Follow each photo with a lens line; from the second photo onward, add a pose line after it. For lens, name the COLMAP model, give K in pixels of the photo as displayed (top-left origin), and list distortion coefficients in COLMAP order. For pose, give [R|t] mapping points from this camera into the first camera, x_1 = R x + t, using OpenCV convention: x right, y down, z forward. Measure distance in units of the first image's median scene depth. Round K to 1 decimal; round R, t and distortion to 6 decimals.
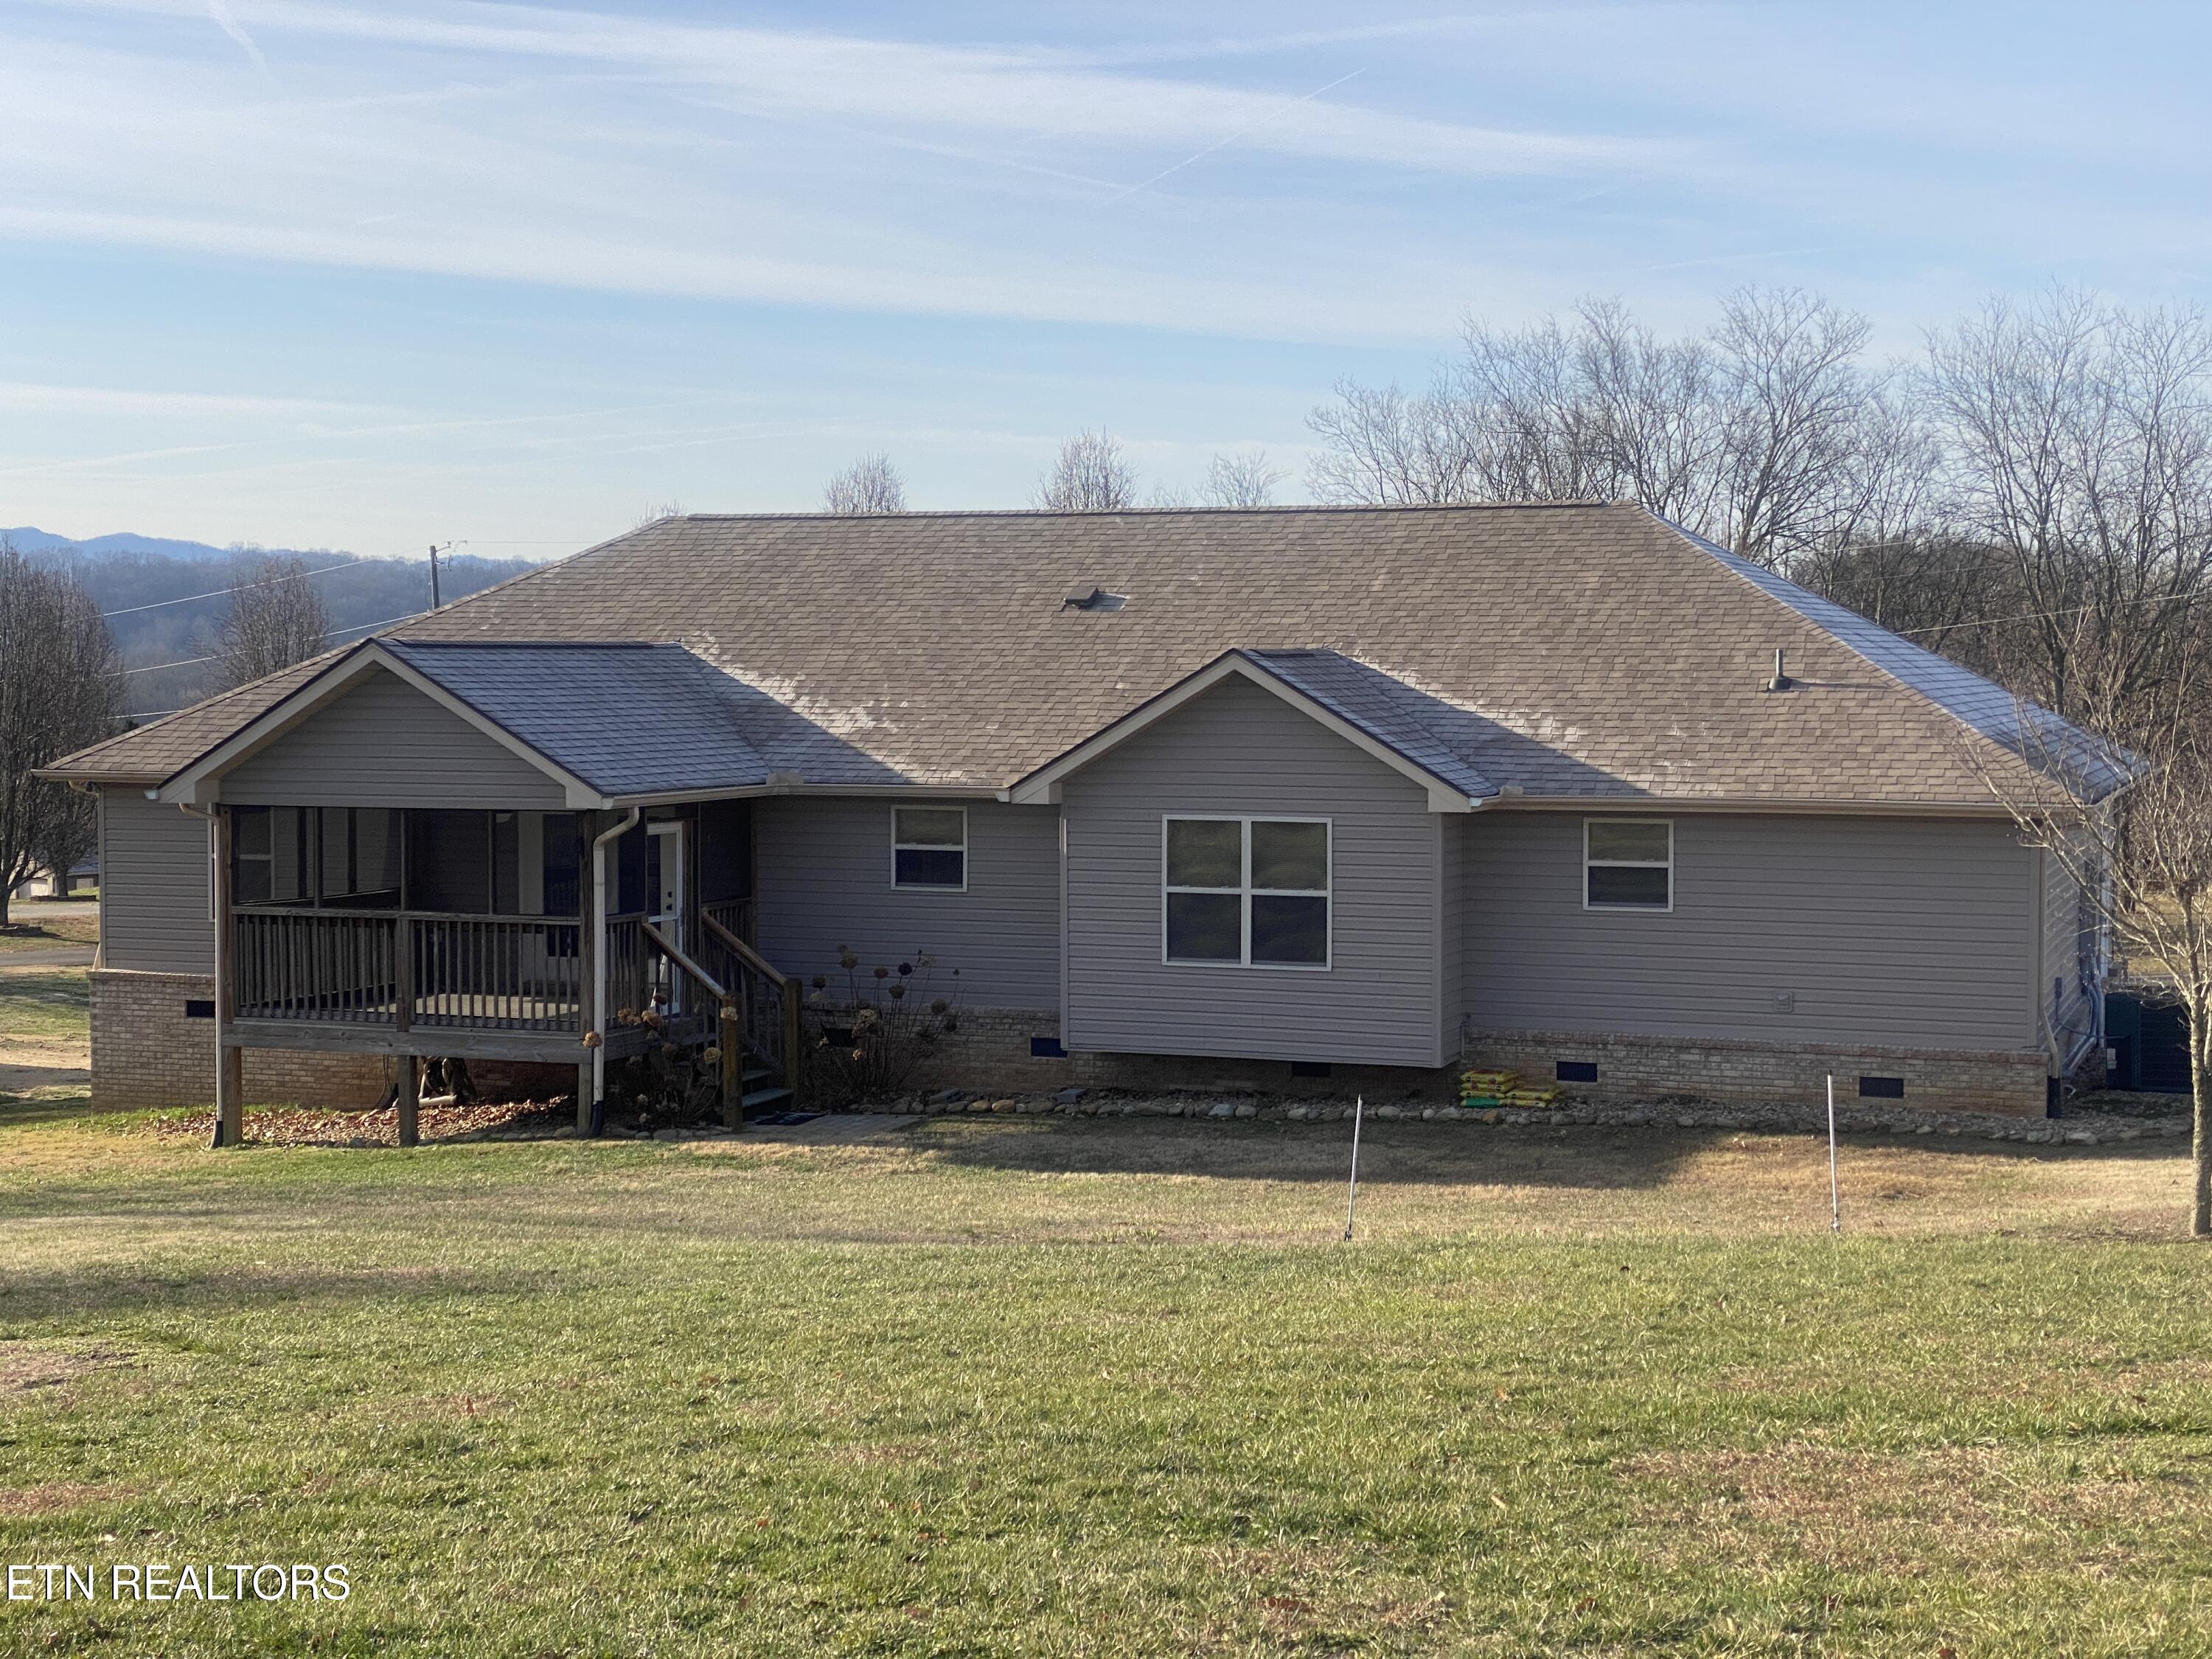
lens RADIAL K [[3386.6, 0, 1054.9], [0, 3386.6, 797.7], [0, 0, 1]] dist [0.132202, -0.069198]
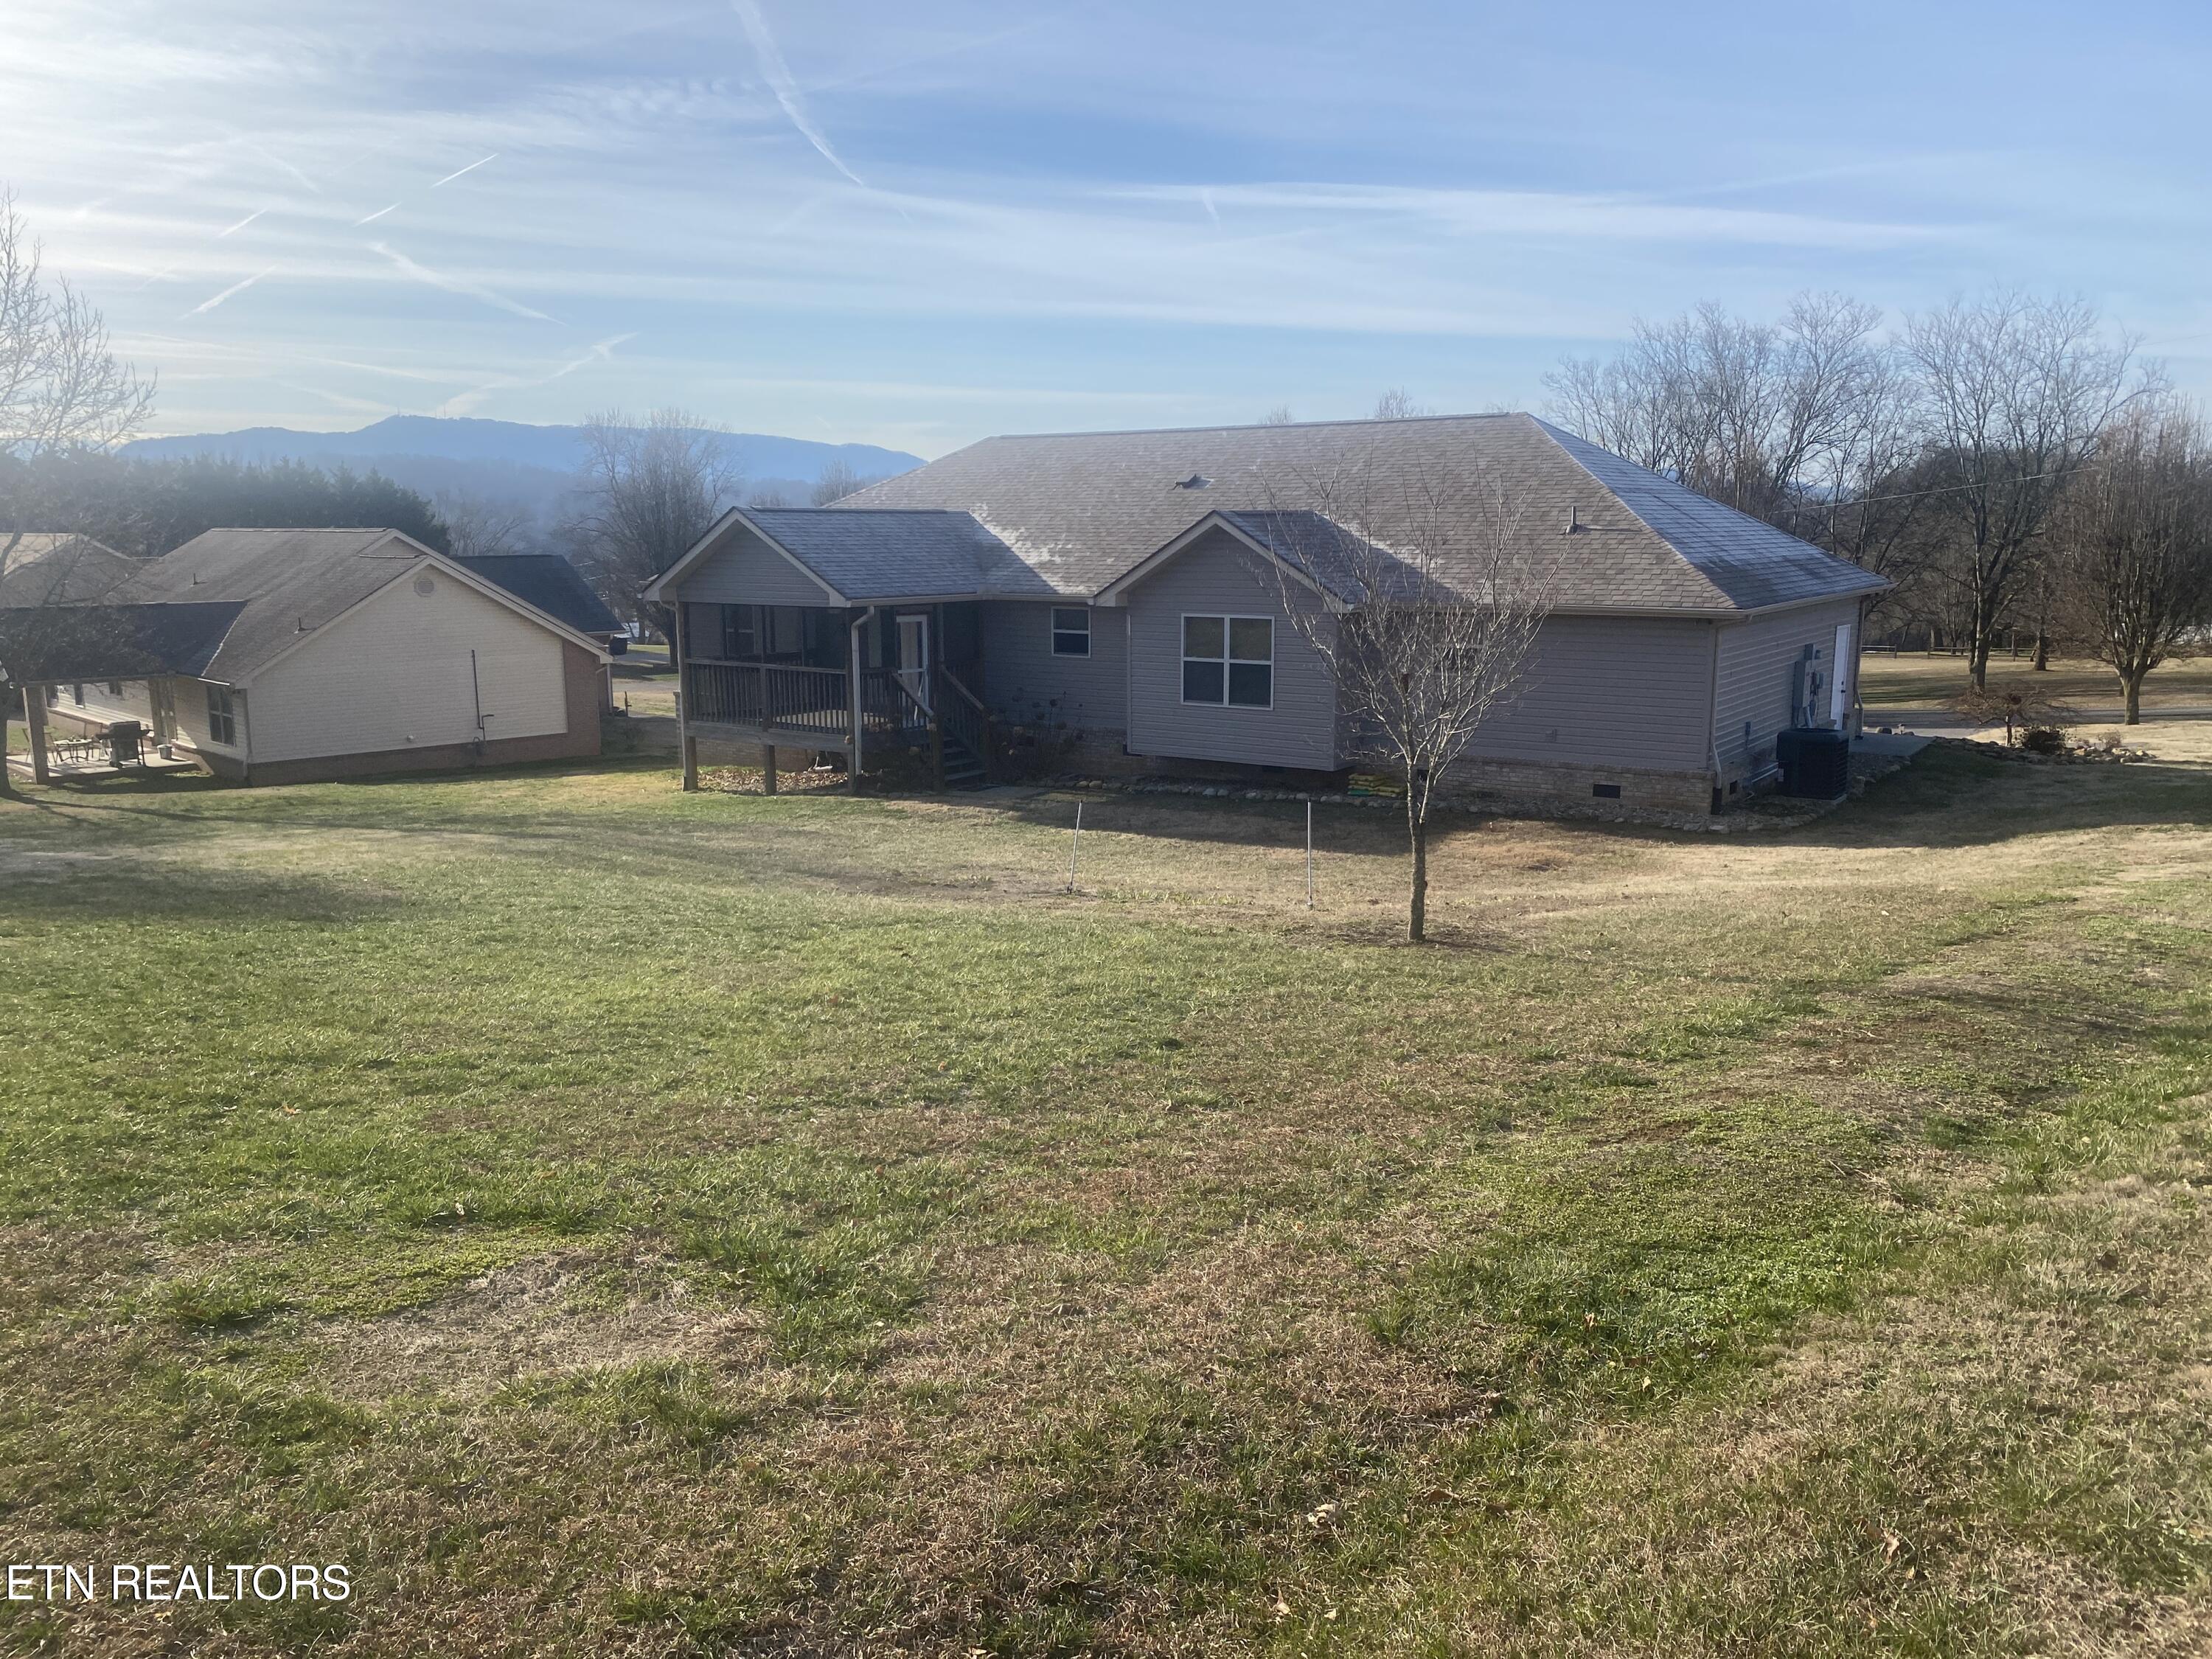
lens RADIAL K [[1691.9, 0, 1106.0], [0, 1691.9, 829.5], [0, 0, 1]] dist [0.142969, -0.278780]
pose [[0.970792, 0.038158, -0.236870, 0.195290], [-0.005950, 0.990797, 0.135222, -0.002184], [0.239850, -0.129863, 0.962085, 0.179772]]
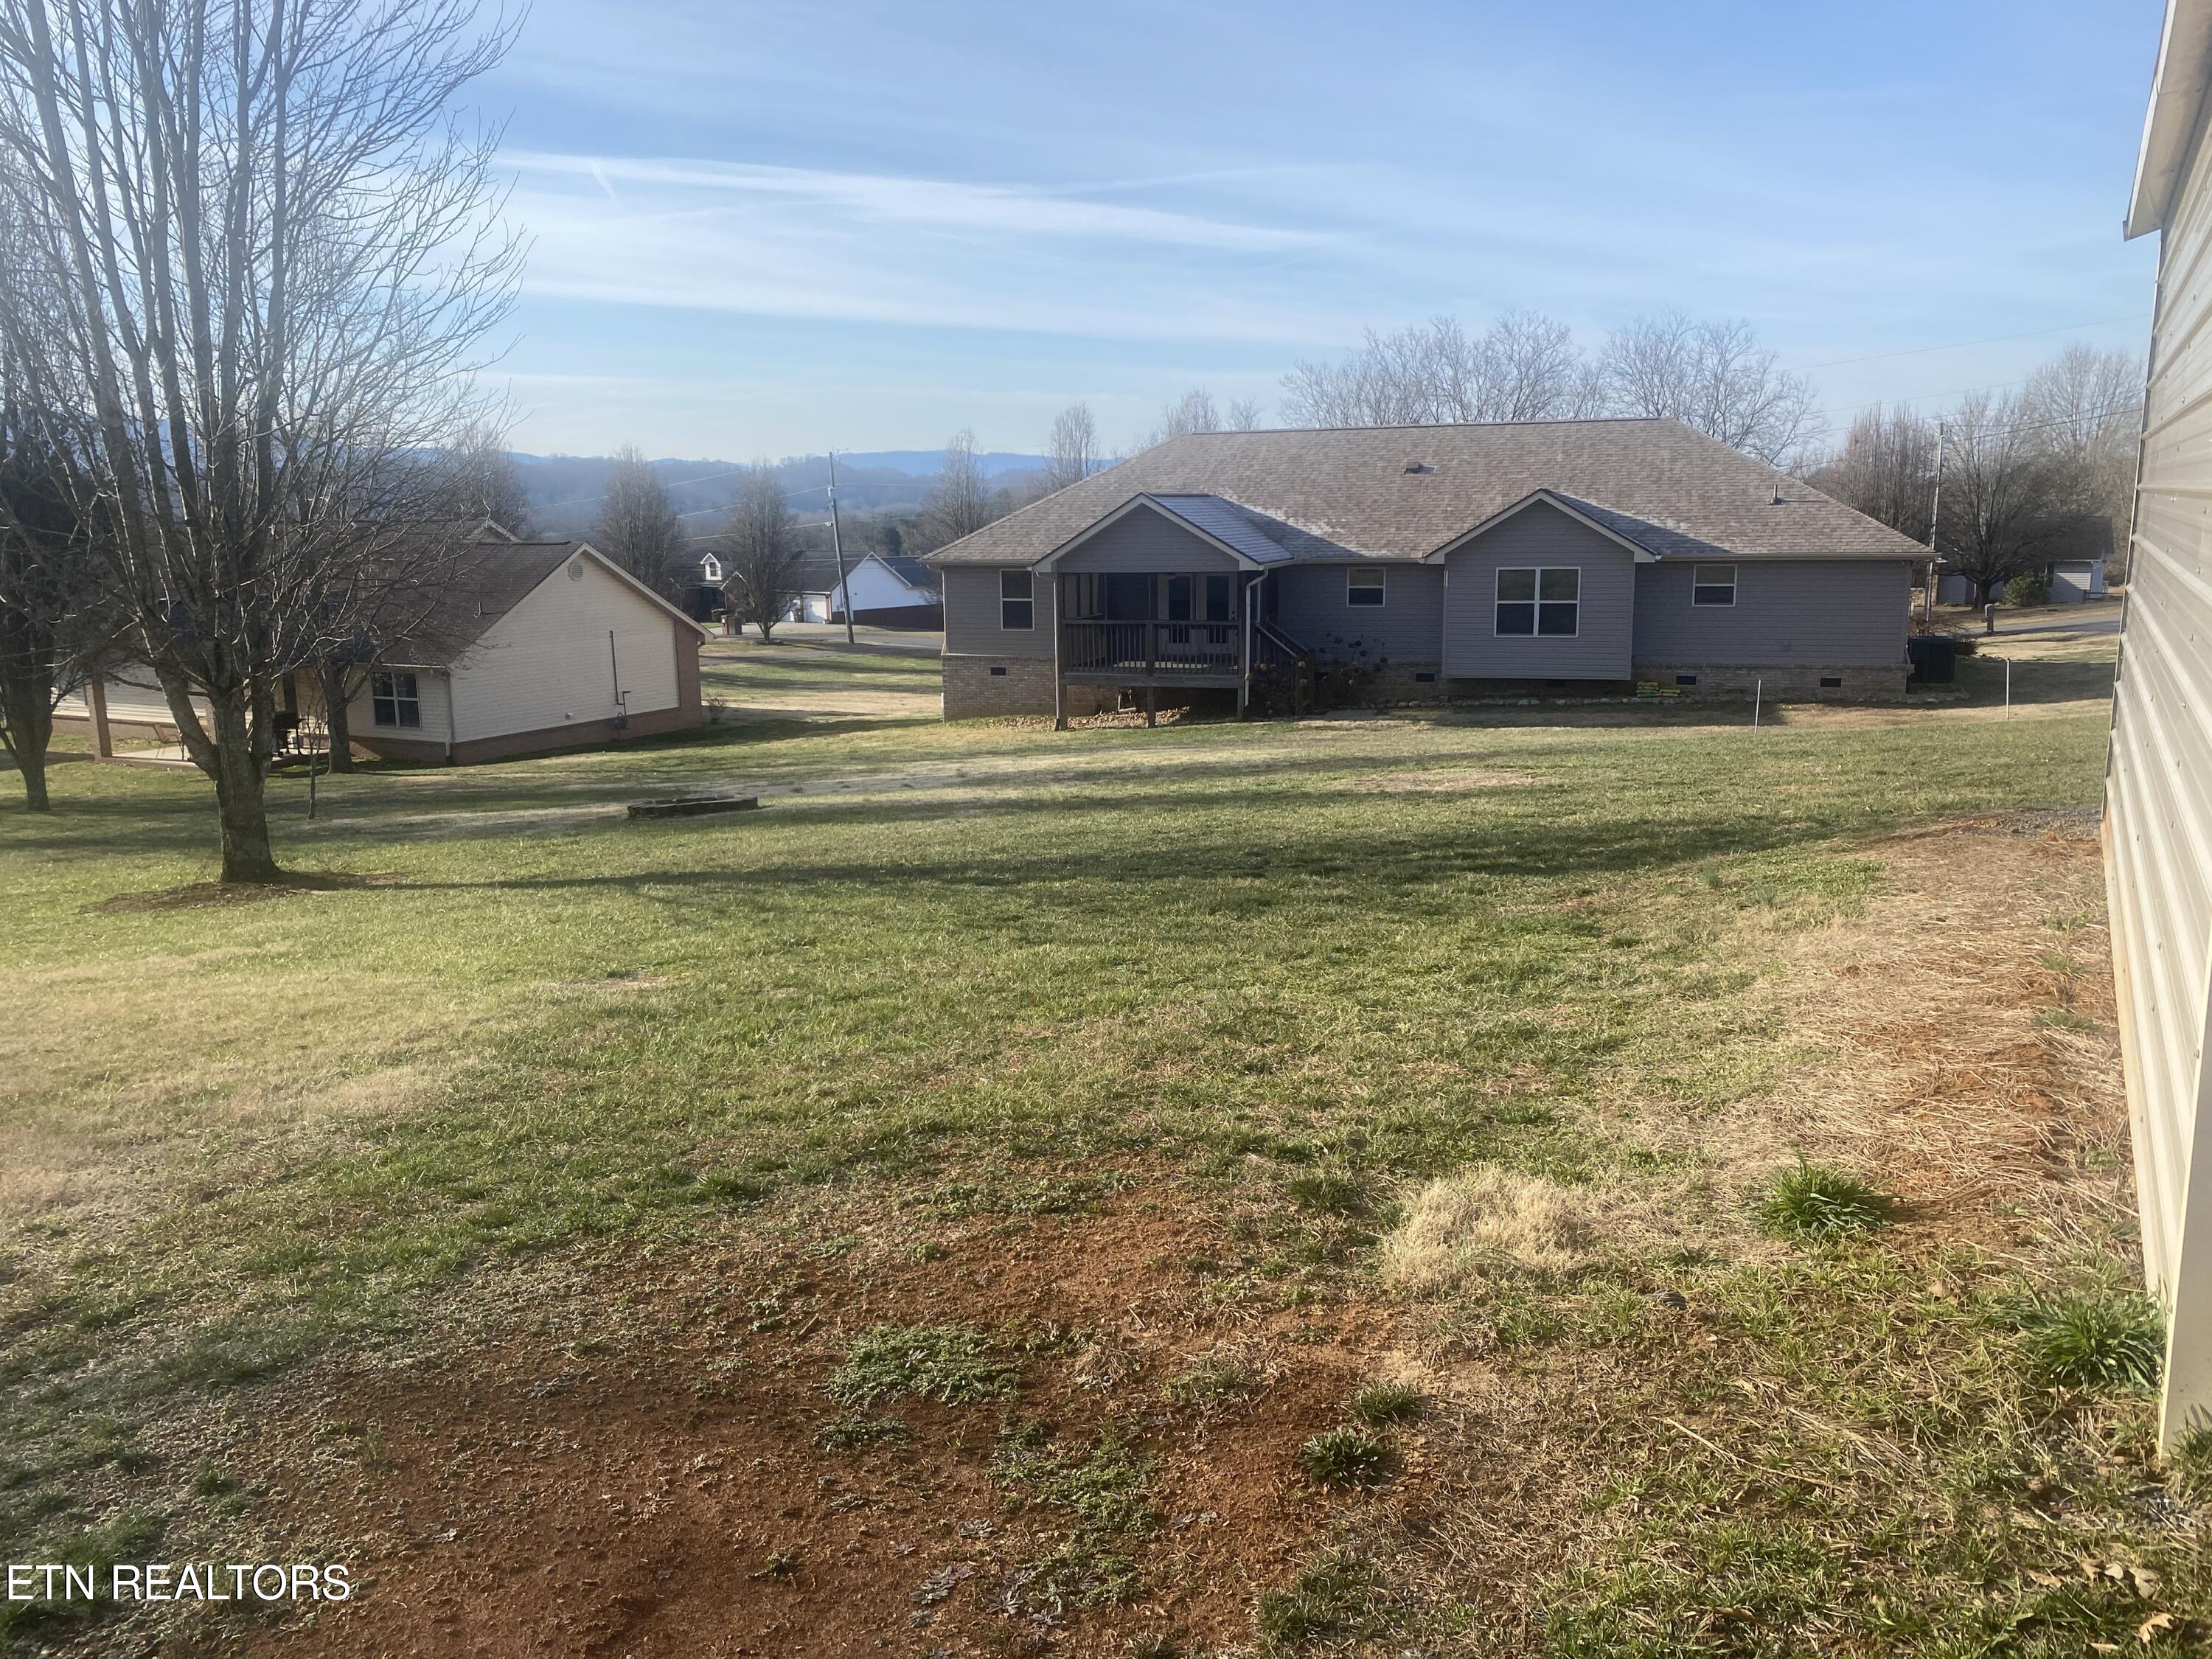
lens RADIAL K [[1691.9, 0, 1106.0], [0, 1691.9, 829.5], [0, 0, 1]] dist [0.142969, -0.278780]
pose [[0.996817, -0.028325, 0.074527, -0.303092], [0.017354, 0.989434, 0.143943, 0.009034], [-0.077817, -0.142191, 0.986776, -0.086236]]
